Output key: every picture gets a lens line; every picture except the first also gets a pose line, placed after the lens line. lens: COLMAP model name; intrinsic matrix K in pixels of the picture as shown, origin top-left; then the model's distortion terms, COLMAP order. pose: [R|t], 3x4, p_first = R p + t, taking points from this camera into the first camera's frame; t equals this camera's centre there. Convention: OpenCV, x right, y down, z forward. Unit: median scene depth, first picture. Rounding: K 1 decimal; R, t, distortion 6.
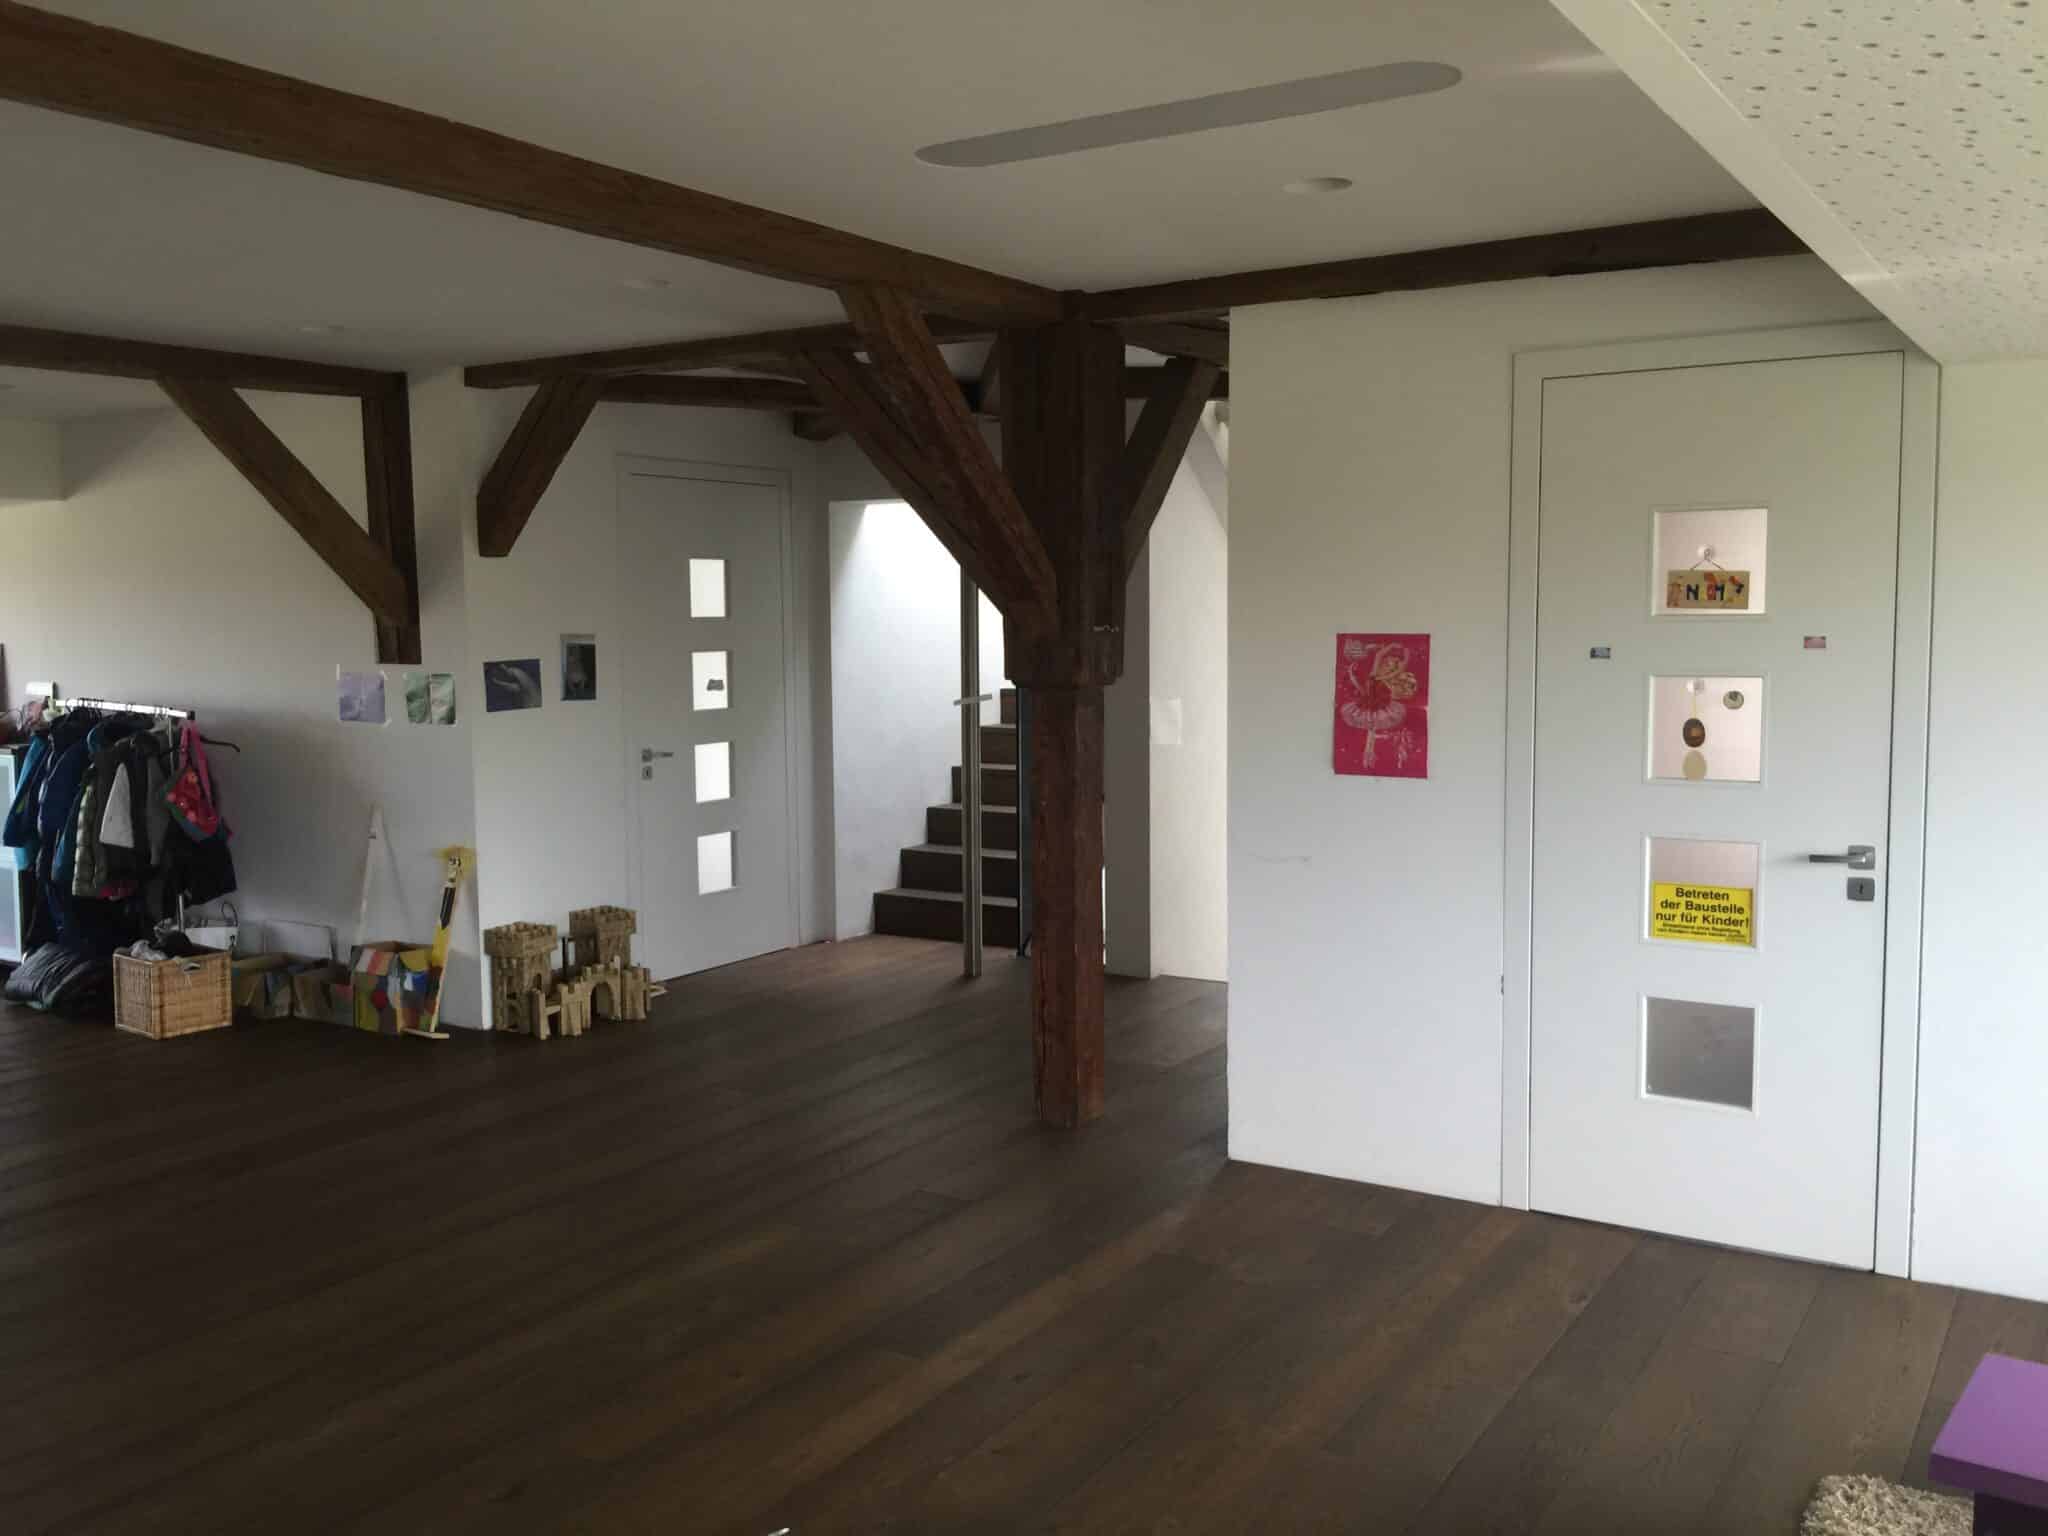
lens RADIAL K [[1742.7, 0, 1024.0], [0, 1742.7, 768.0], [0, 0, 1]] dist [0.001288, 0.003896]
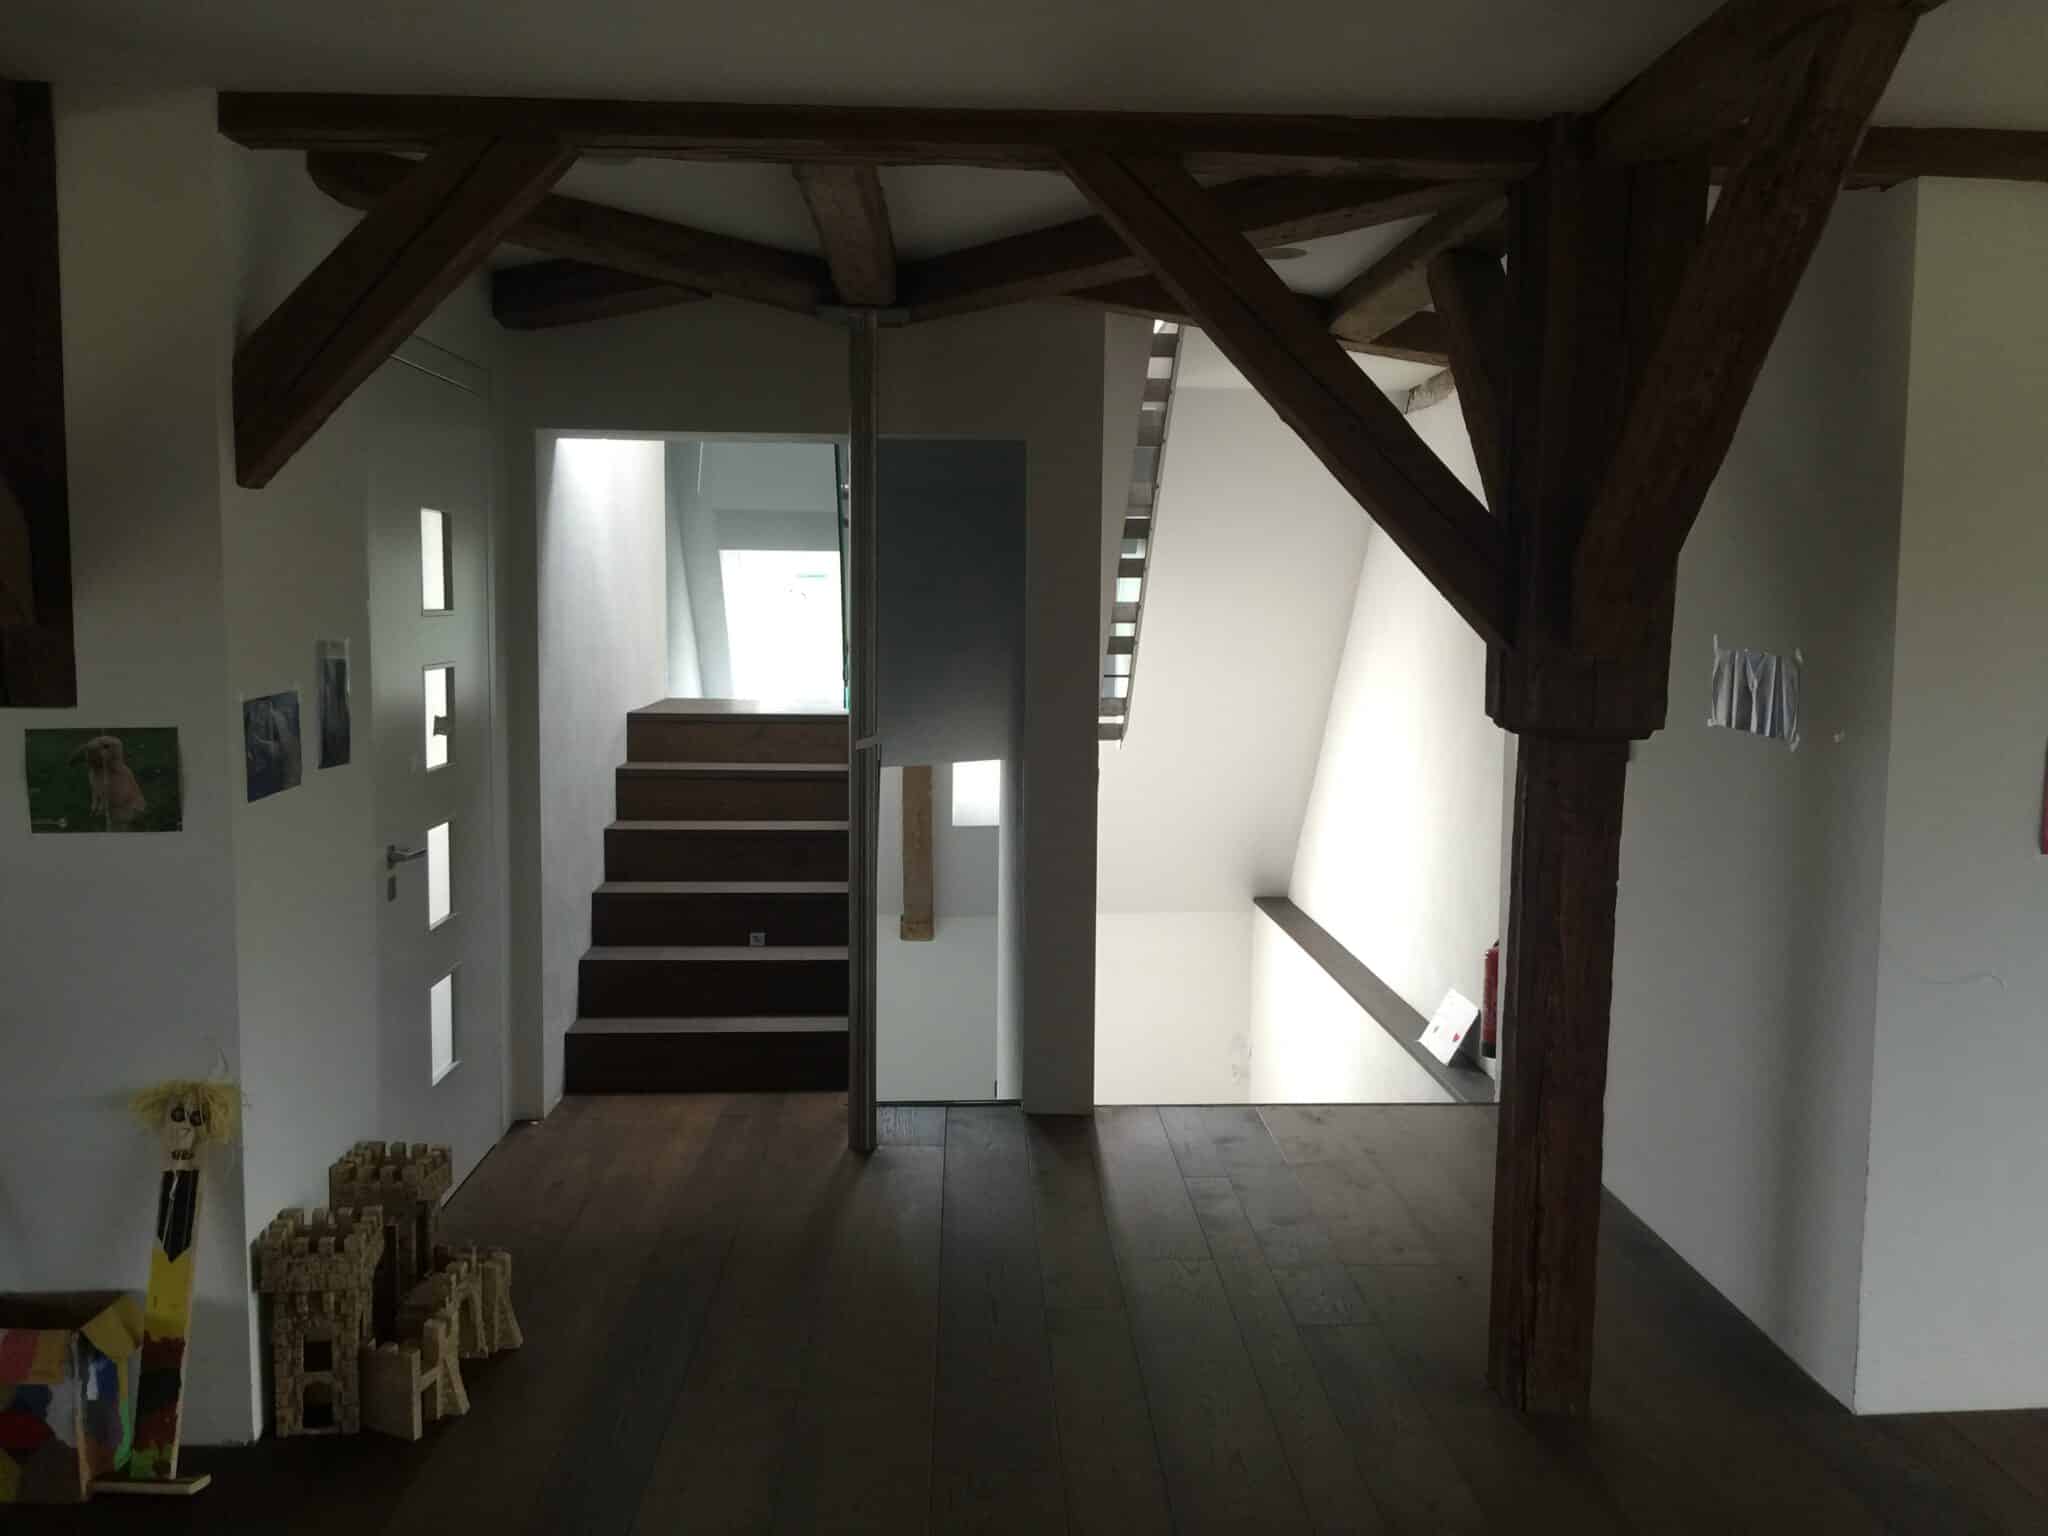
lens RADIAL K [[1732.9, 0, 1024.6], [0, 1732.9, 743.5], [0, 0, 1]] dist [-0.047101, 0.000599]
pose [[0.811959, -0.027916, 0.583046, -0.410887], [0.030691, 0.999516, 0.005116, -0.044452], [-0.582906, 0.013740, 0.812423, 0.479049]]
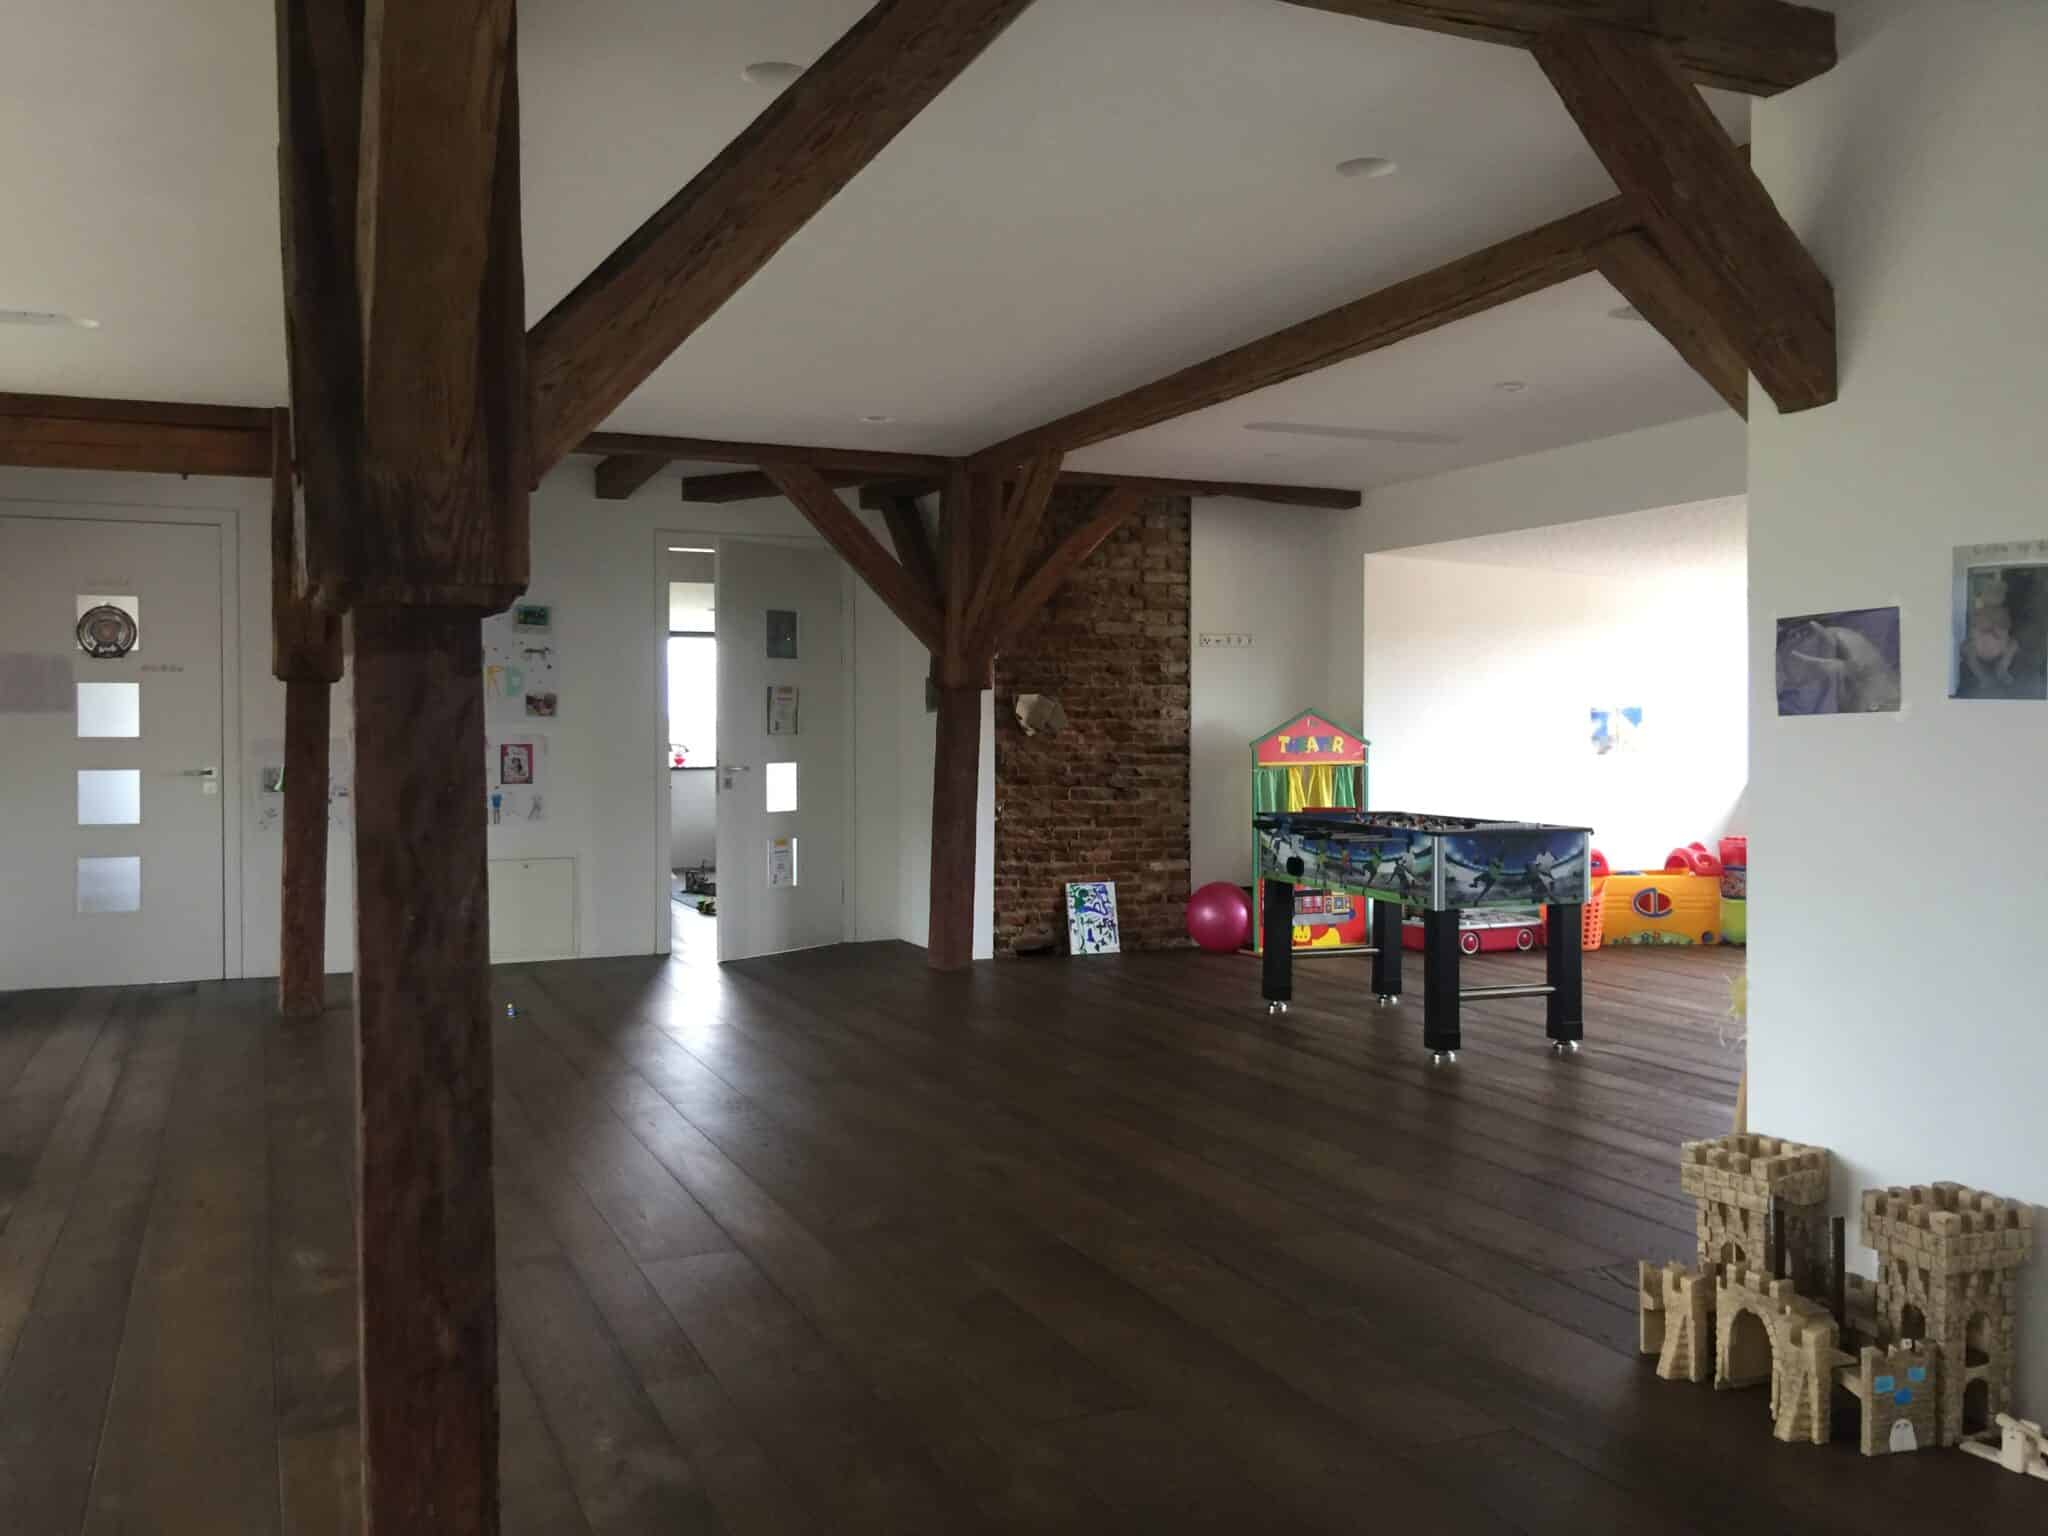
lens RADIAL K [[1742.7, 0, 1024.0], [0, 1742.7, 768.0], [0, 0, 1]] dist [0.001288, 0.003896]
pose [[-0.554893, 0.030973, -0.831345, 0.241769], [-0.057952, 0.995440, 0.075767, -0.042958], [0.829901, 0.090221, -0.550568, 1.097193]]
